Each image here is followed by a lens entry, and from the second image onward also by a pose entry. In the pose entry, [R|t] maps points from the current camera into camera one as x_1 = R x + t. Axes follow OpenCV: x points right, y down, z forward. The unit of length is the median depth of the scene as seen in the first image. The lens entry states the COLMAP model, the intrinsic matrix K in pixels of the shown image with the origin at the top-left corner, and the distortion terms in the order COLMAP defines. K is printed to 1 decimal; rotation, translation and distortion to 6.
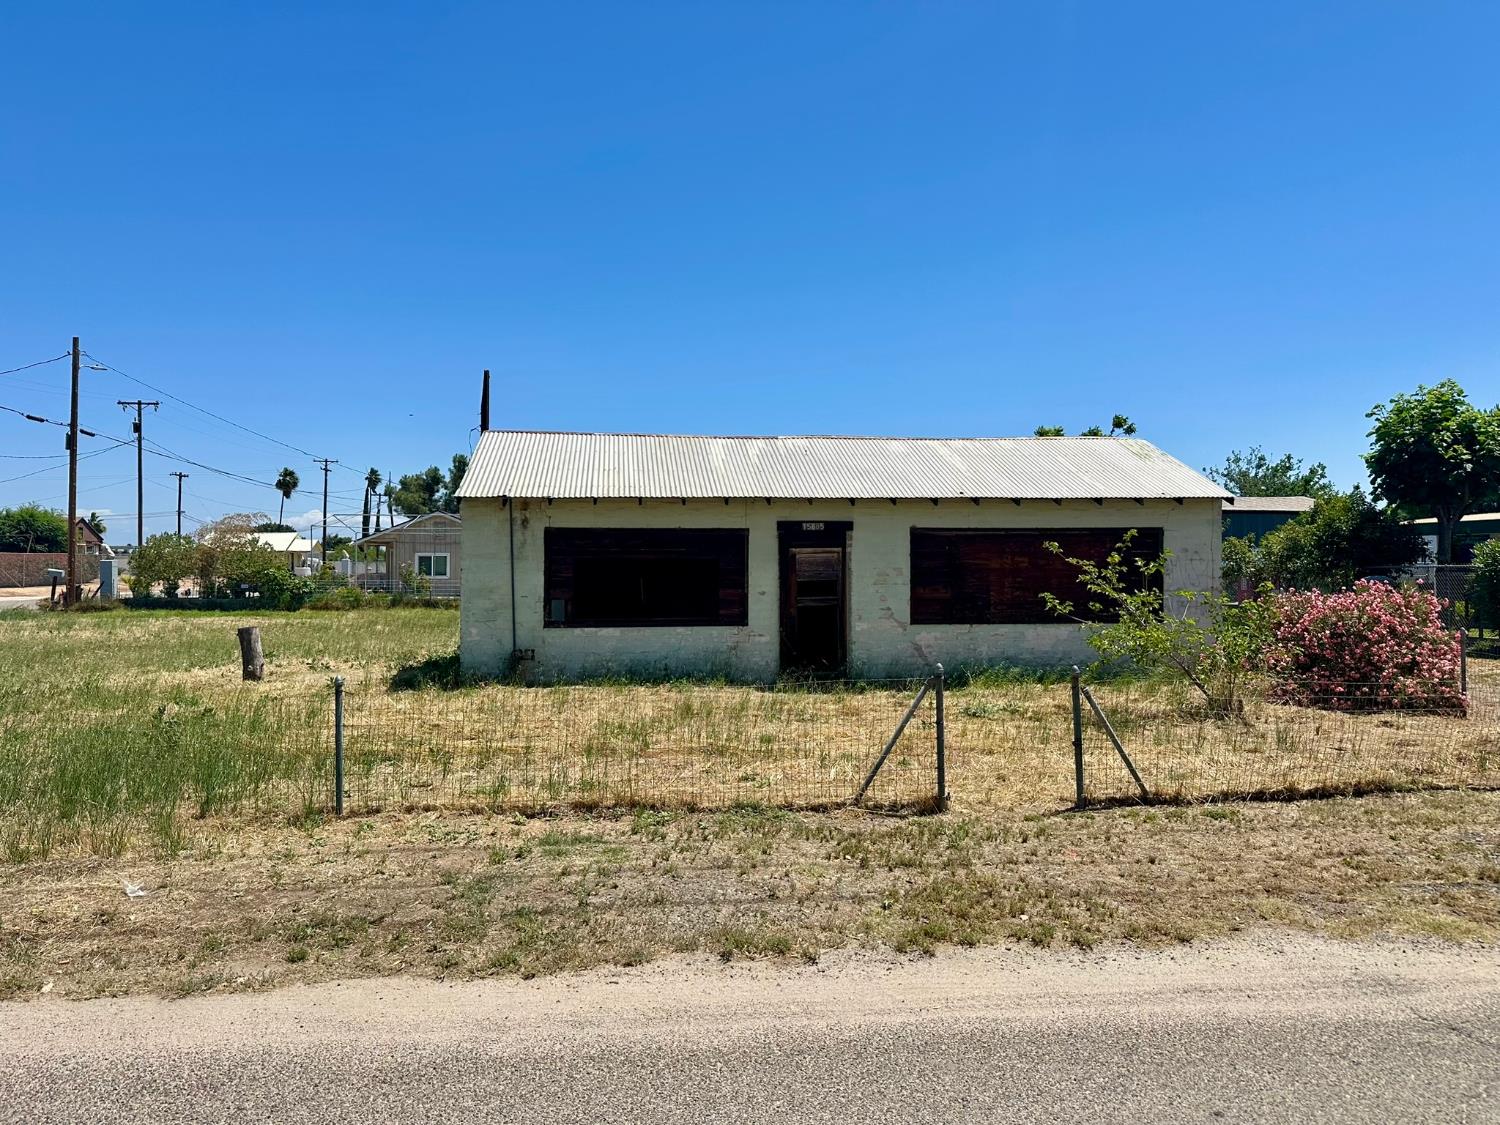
lens RADIAL K [[1048.0, 0, 747.7], [0, 1048.0, 543.5], [0, 0, 1]] dist [0.084335, -0.109152]
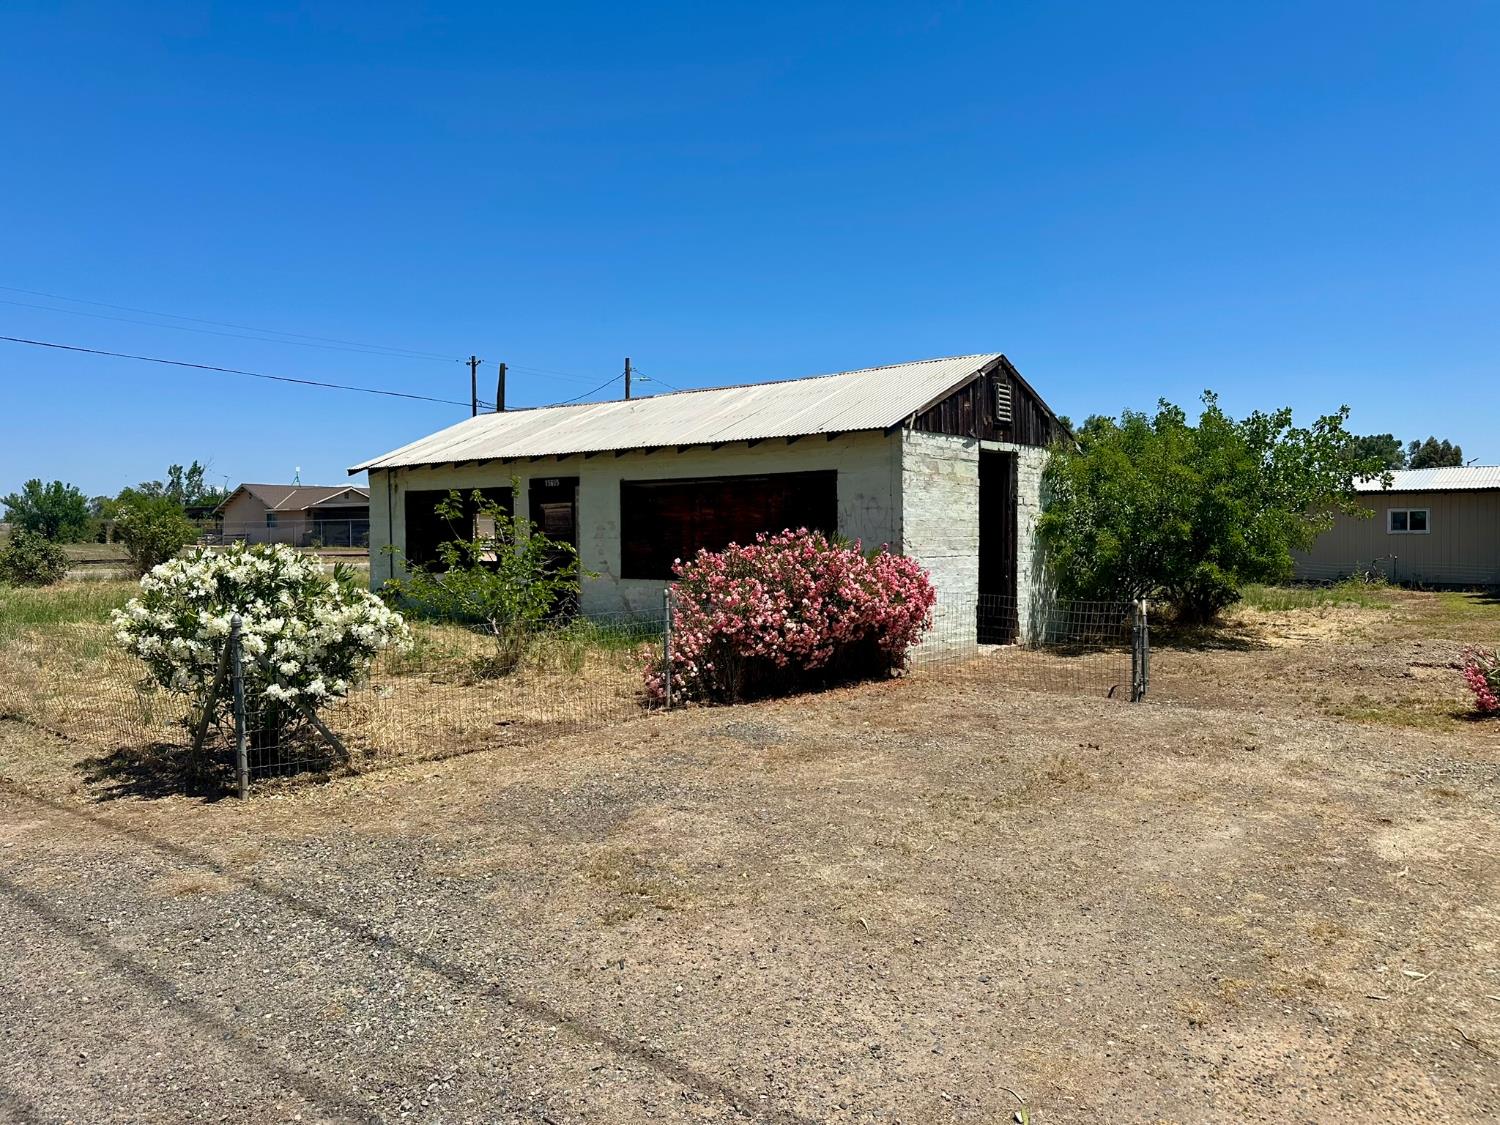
lens RADIAL K [[1048.0, 0, 747.7], [0, 1048.0, 543.5], [0, 0, 1]] dist [0.084335, -0.109152]
pose [[0.720534, 0.005640, -0.693396, 0.939515], [0.013207, 0.999674, 0.021855, 0.024351], [0.693294, -0.024905, 0.720225, 0.374435]]
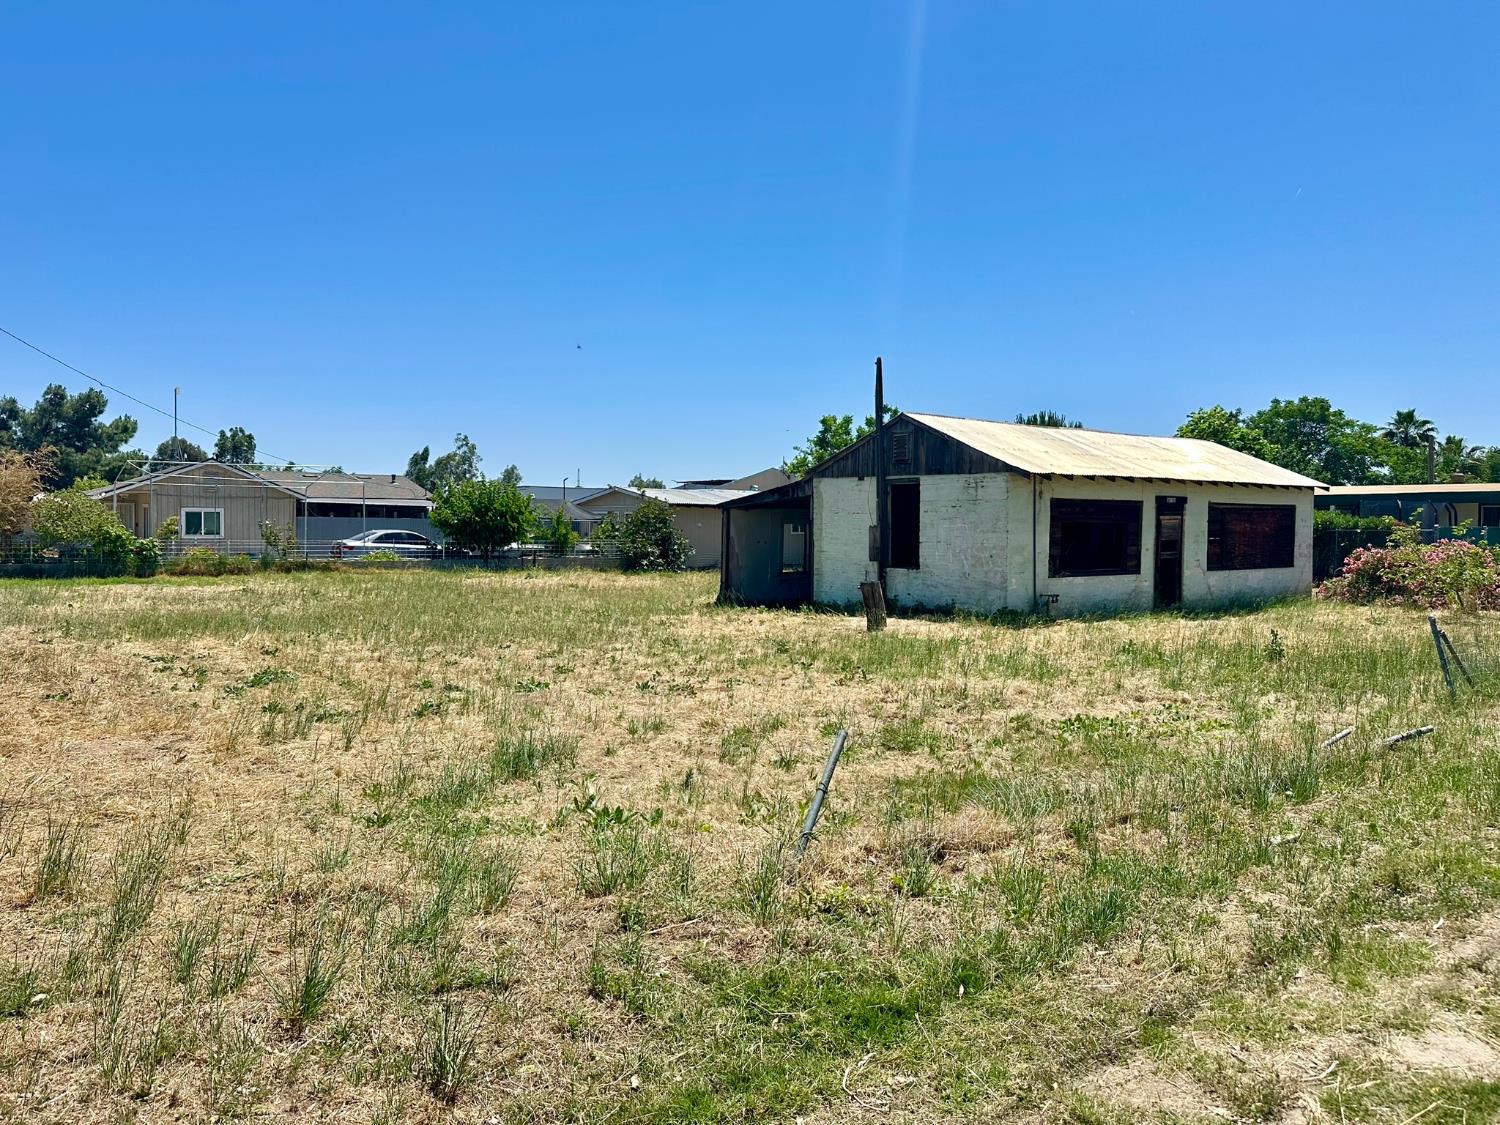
lens RADIAL K [[1048.0, 0, 747.7], [0, 1048.0, 543.5], [0, 0, 1]] dist [0.084335, -0.109152]
pose [[0.841280, -0.002896, 0.540592, -1.147720], [-0.017753, 0.999298, 0.032981, 0.004242], [-0.540308, -0.037343, 0.840638, 0.137973]]
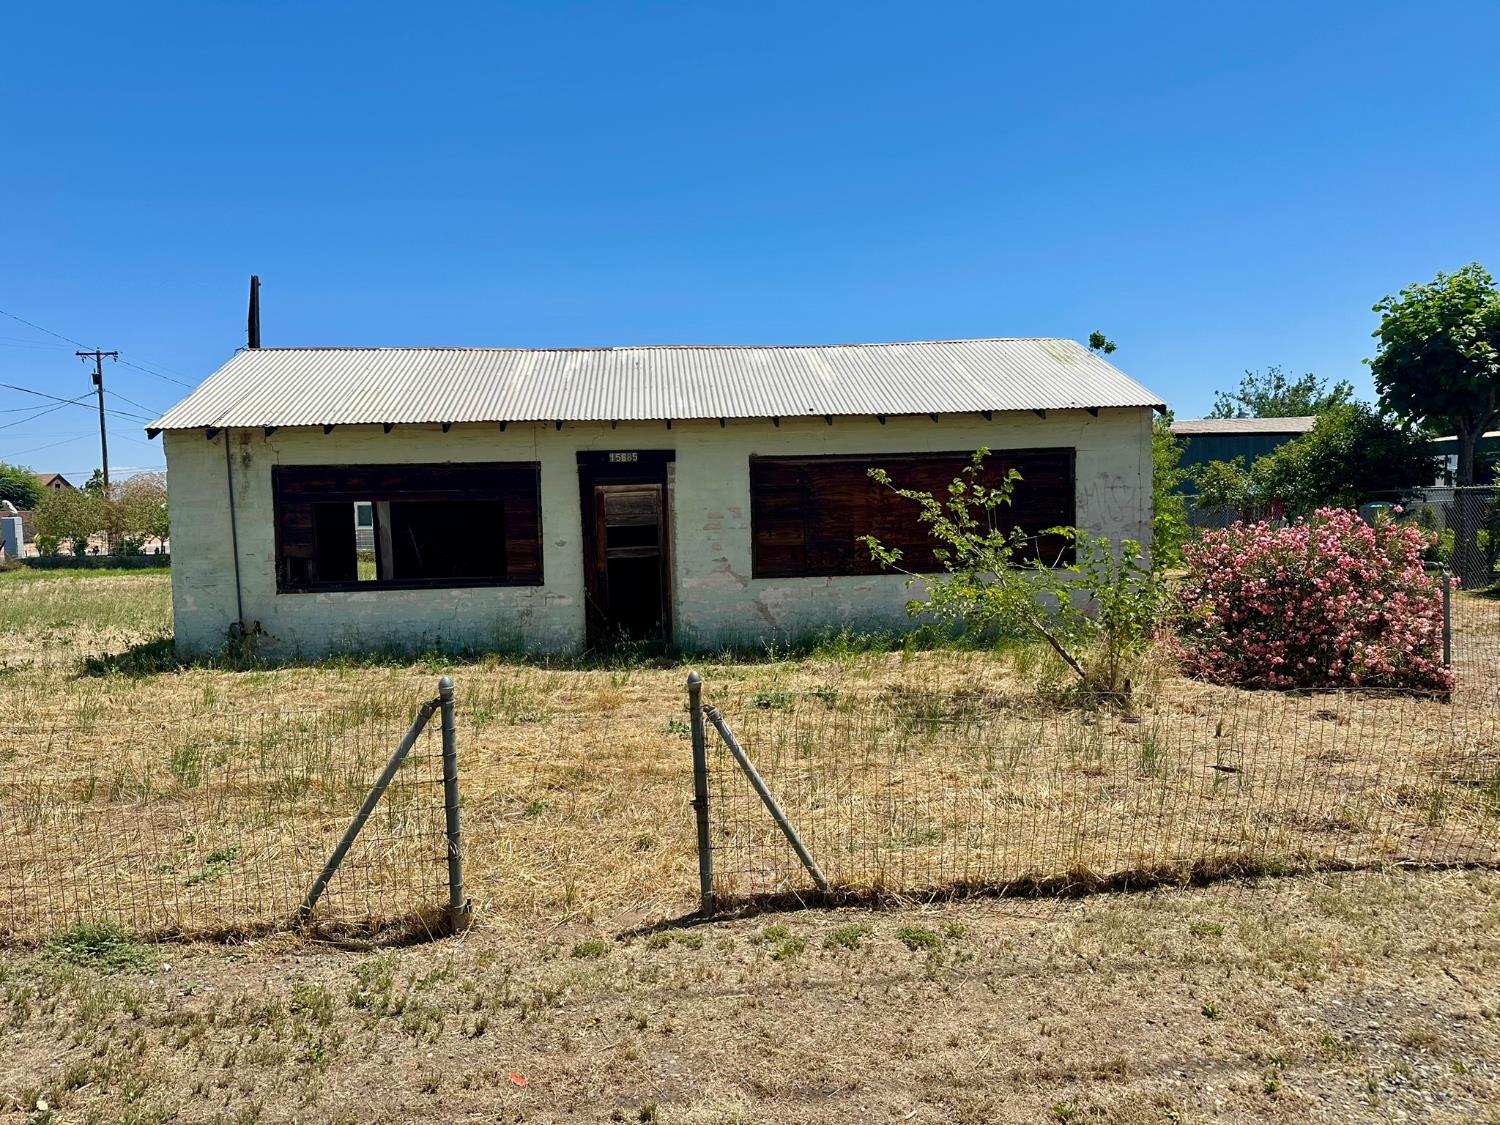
lens RADIAL K [[1037.0, 0, 747.0], [0, 1037.0, 546.6], [0, 0, 1]] dist [0.108389, -0.159035]
pose [[0.999035, -0.022024, -0.037987, 0.183294], [0.024177, 0.998071, 0.057181, 0.008248], [0.036655, -0.058044, 0.997641, 0.223687]]
